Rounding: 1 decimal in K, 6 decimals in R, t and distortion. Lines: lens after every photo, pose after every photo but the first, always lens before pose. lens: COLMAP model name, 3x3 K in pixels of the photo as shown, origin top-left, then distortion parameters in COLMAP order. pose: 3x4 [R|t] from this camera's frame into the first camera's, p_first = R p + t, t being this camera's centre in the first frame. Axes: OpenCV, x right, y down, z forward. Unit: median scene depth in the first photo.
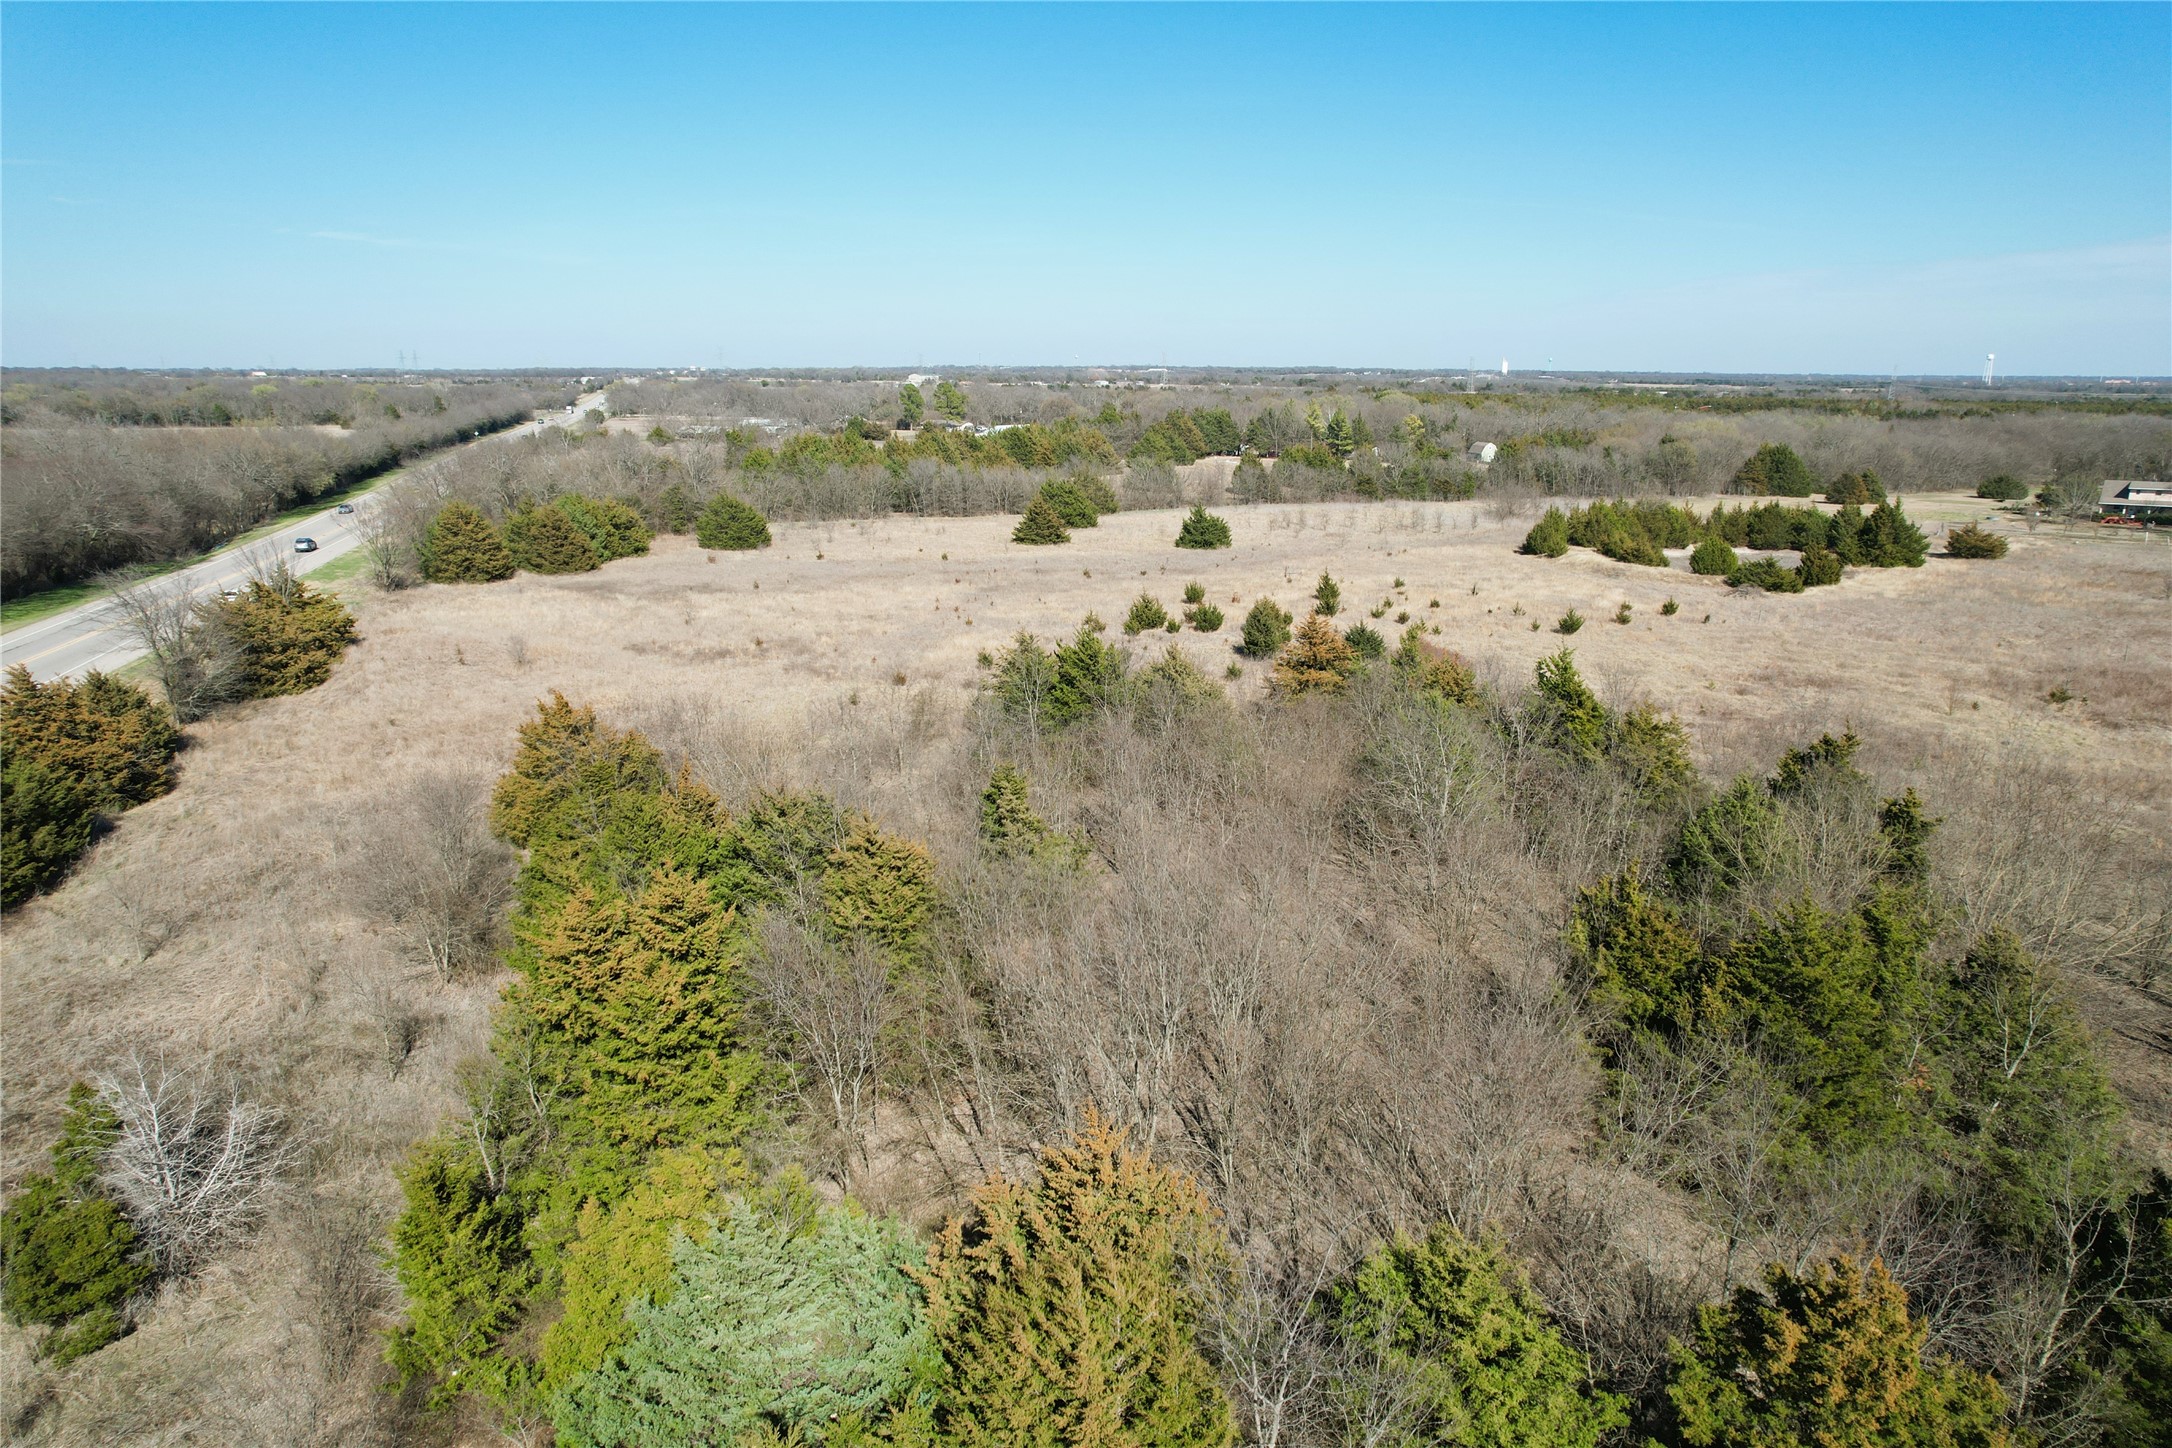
lens RADIAL K [[1385.8, 0, 1095.8], [0, 1385.8, 729.1], [0, 0, 1]] dist [-0.083321, 0.077818]
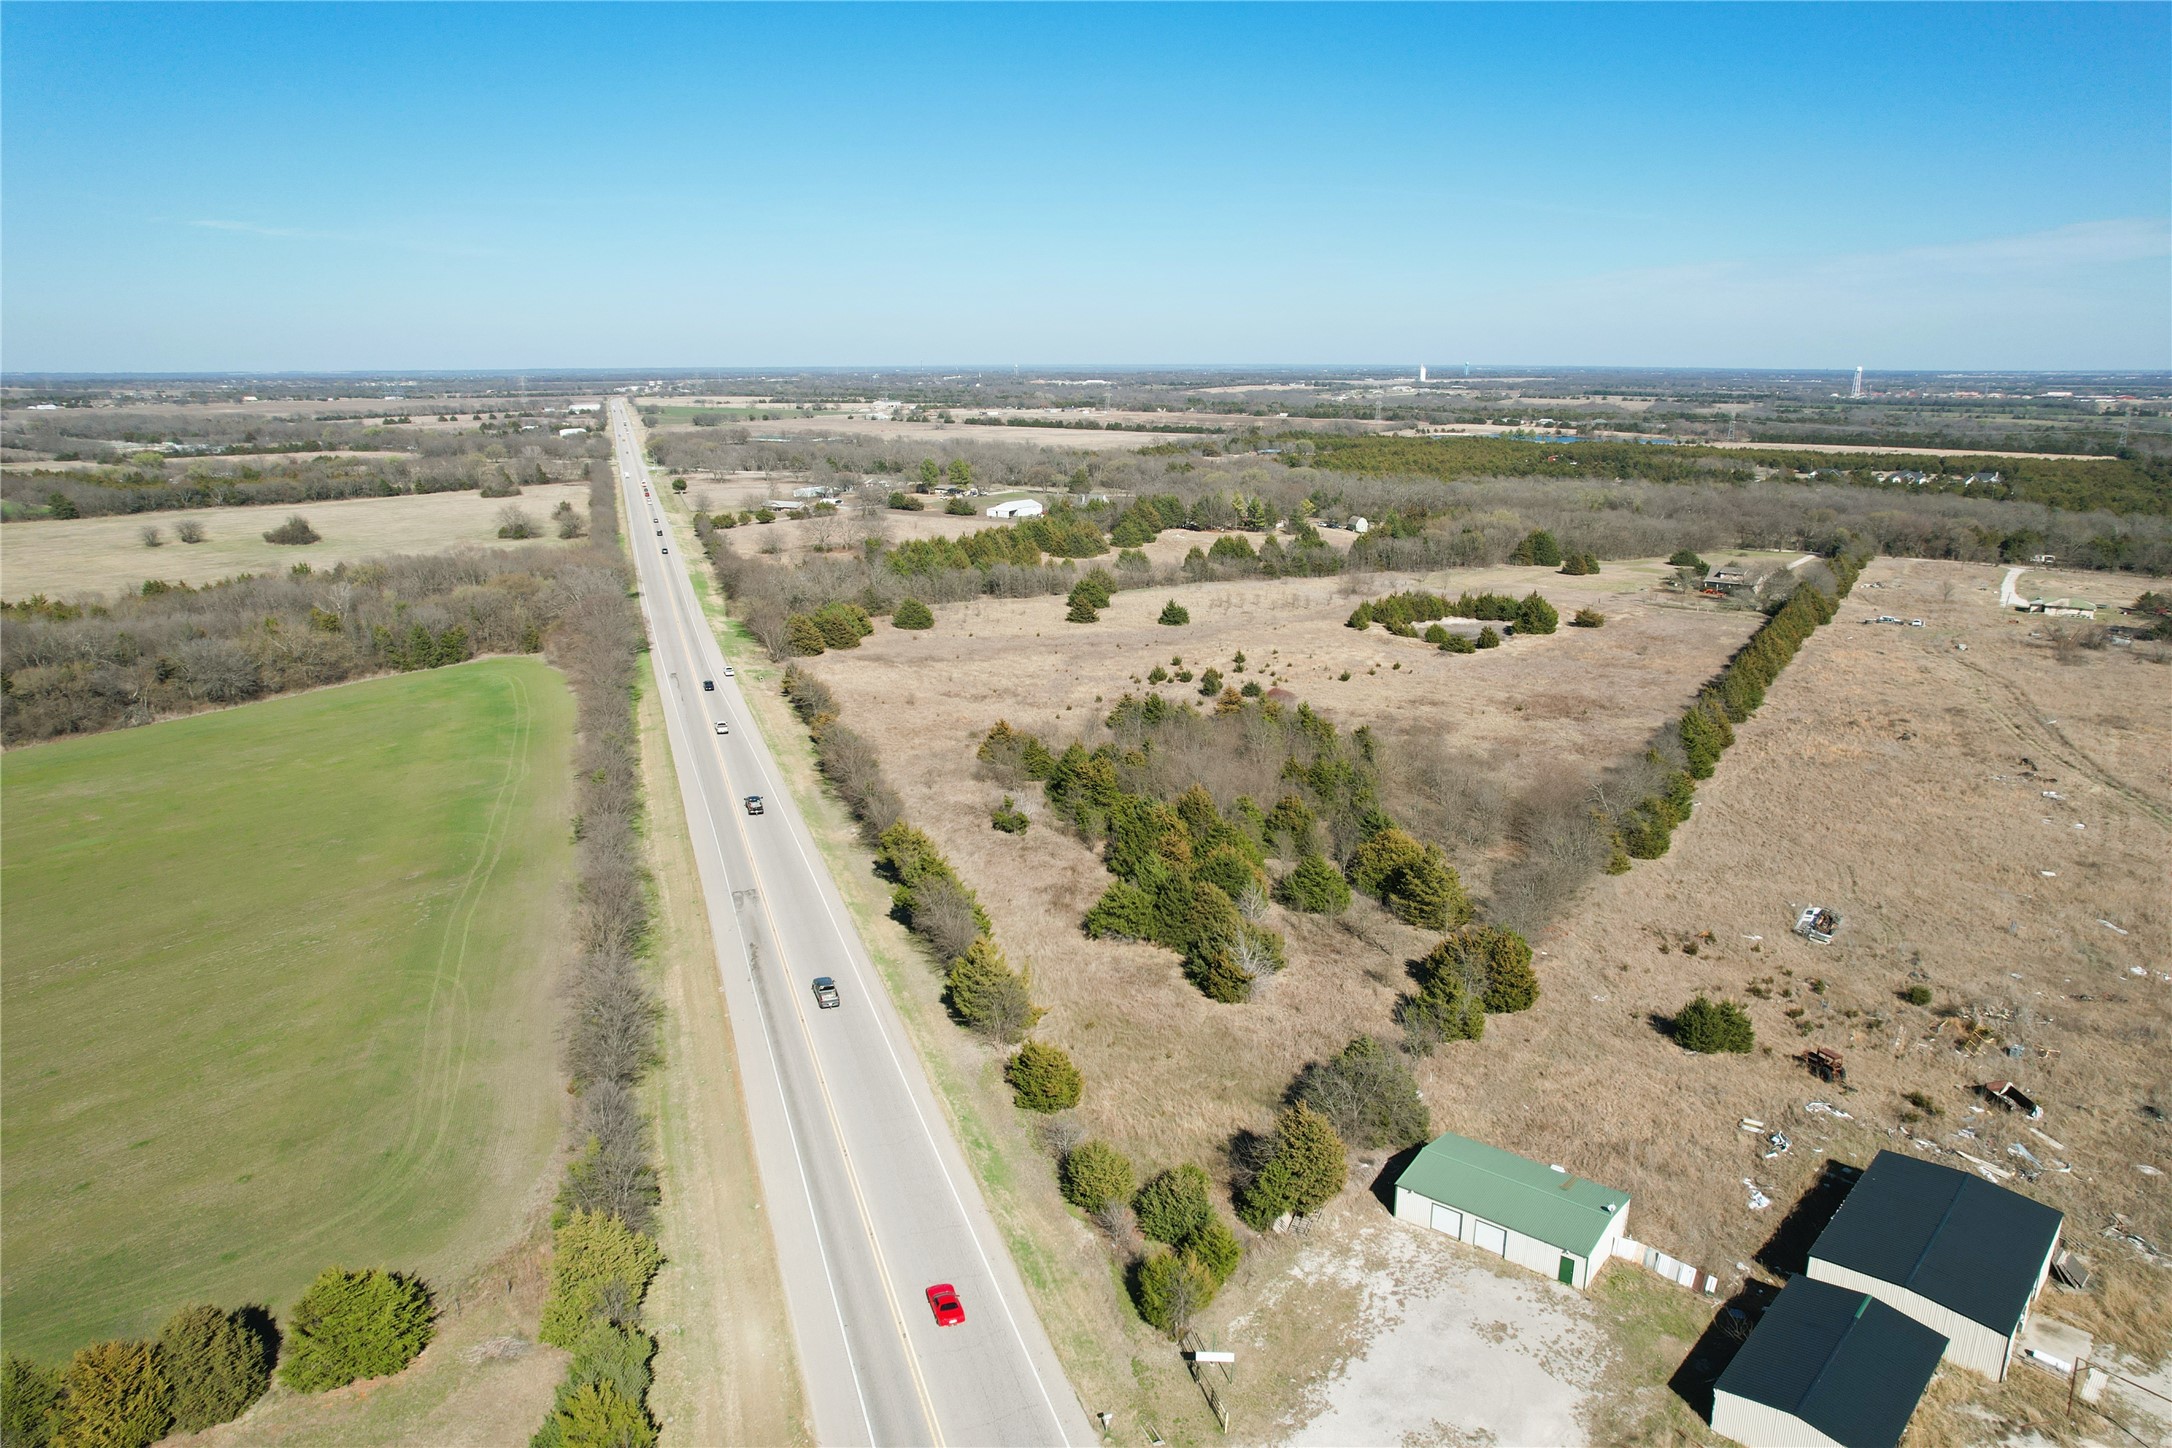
lens RADIAL K [[1385.8, 0, 1095.8], [0, 1385.8, 729.1], [0, 0, 1]] dist [-0.083321, 0.077818]
pose [[0.998789, -0.014890, 0.046901, -0.085343], [0.014643, 0.999877, 0.005602, -0.004075], [-0.046978, -0.004908, 0.998884, -0.616108]]
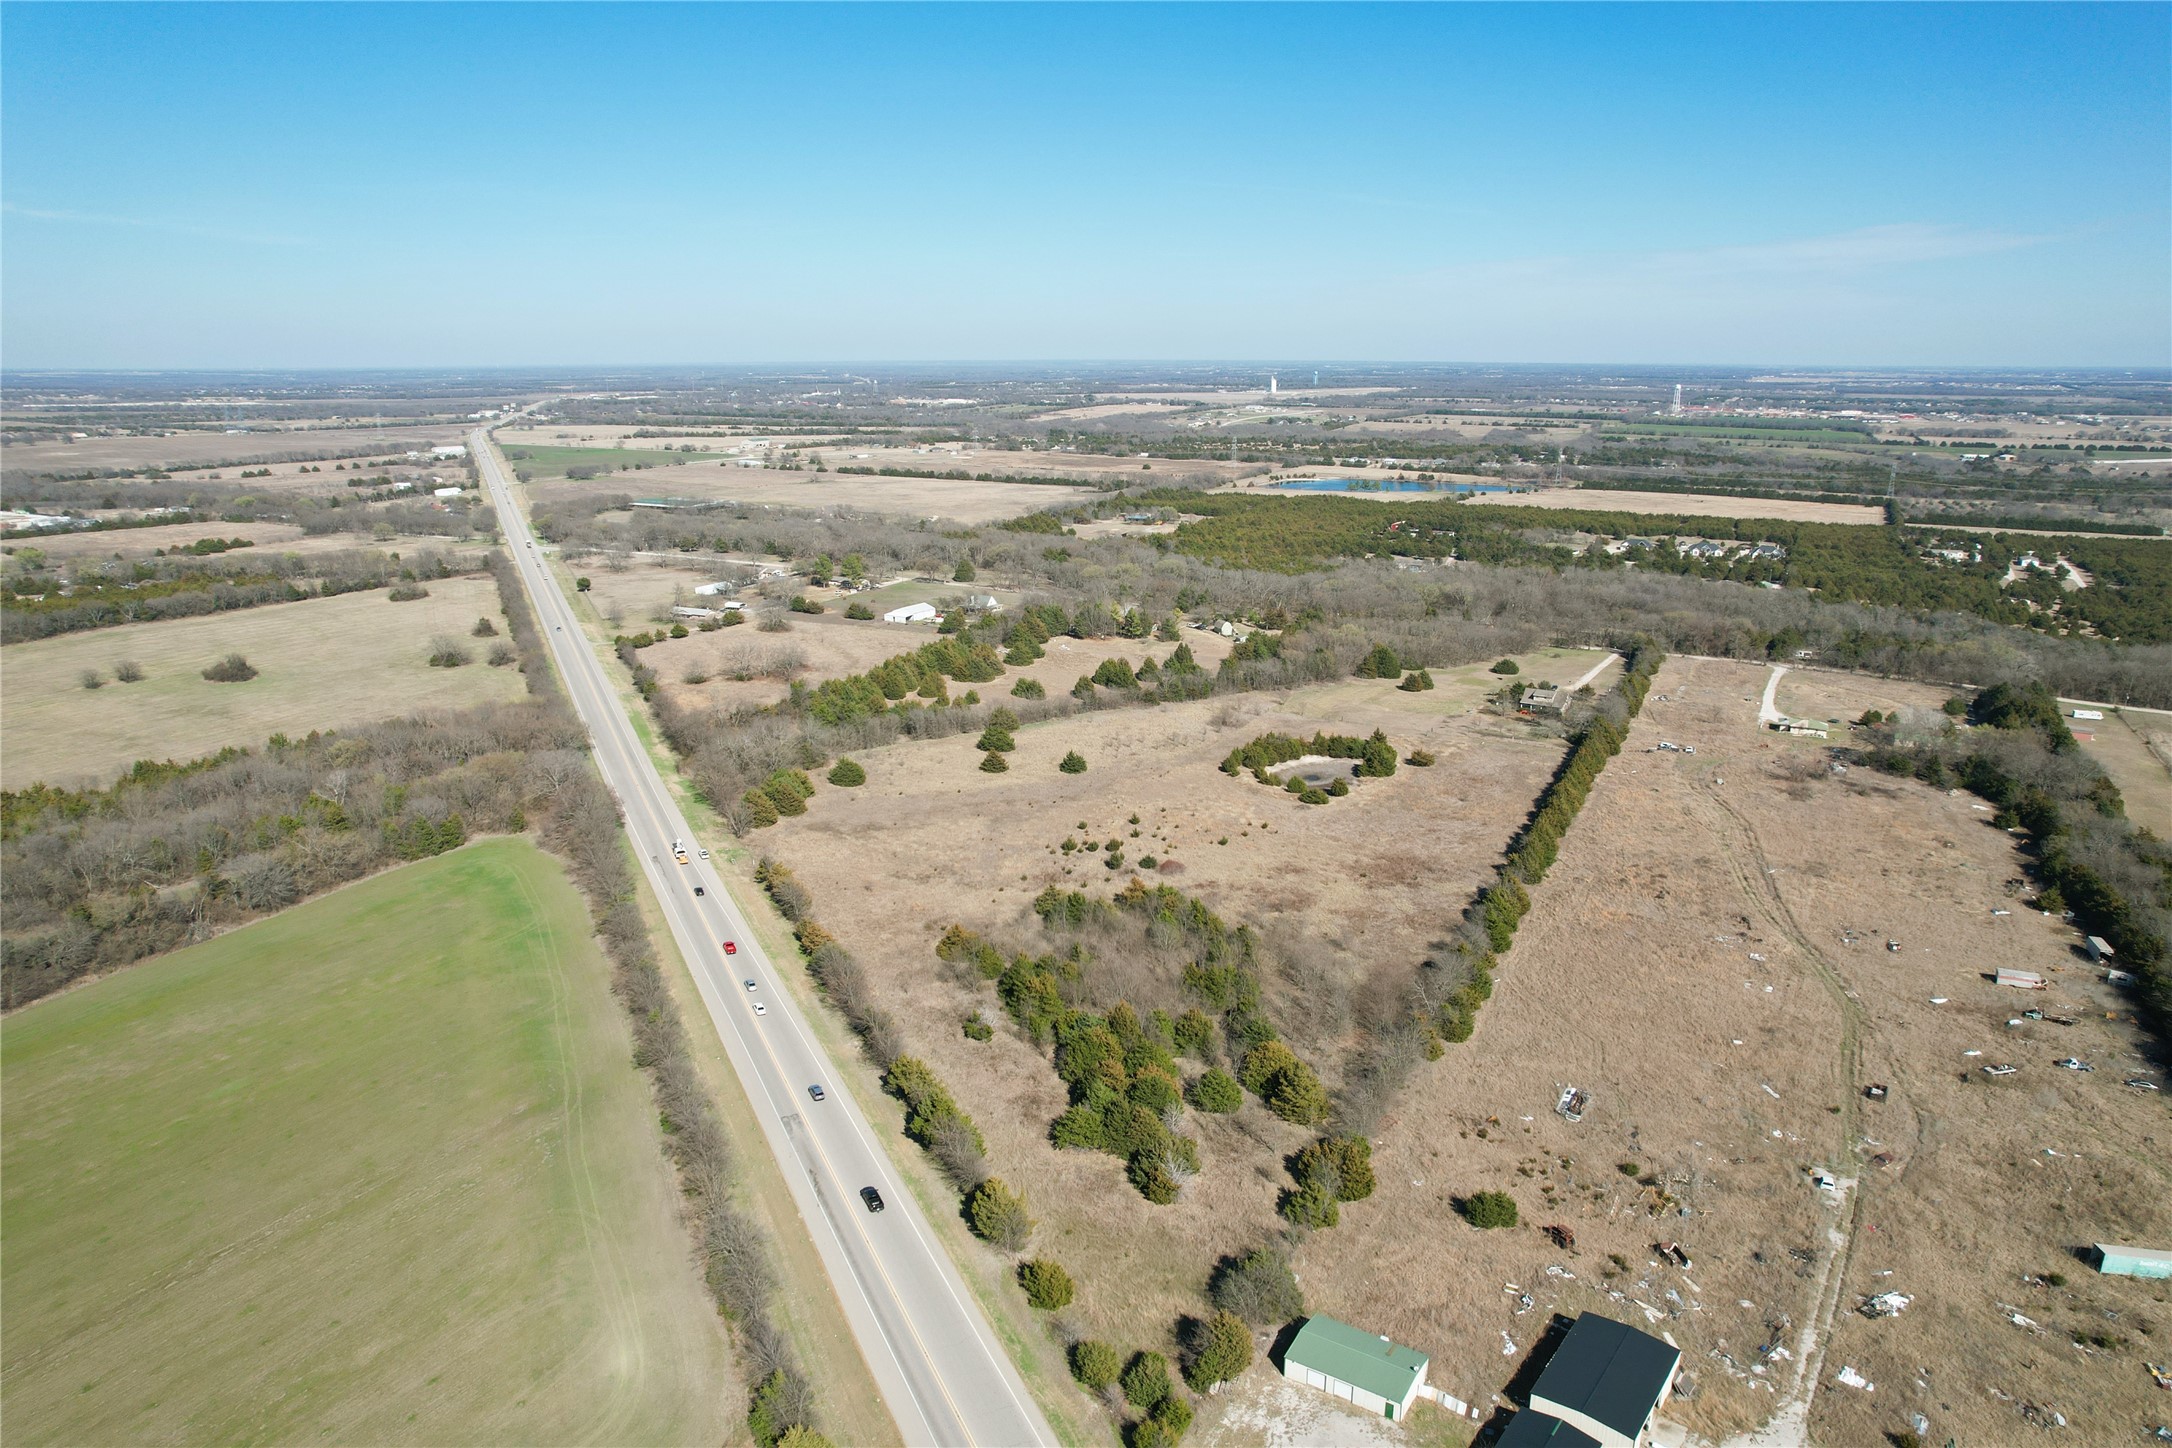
lens RADIAL K [[1385.8, 0, 1095.8], [0, 1385.8, 729.1], [0, 0, 1]] dist [-0.083321, 0.077818]
pose [[0.988478, -0.042228, 0.145357, -0.147069], [0.040742, 0.999083, 0.013190, -0.170137], [-0.145781, -0.007116, 0.989291, -0.831849]]
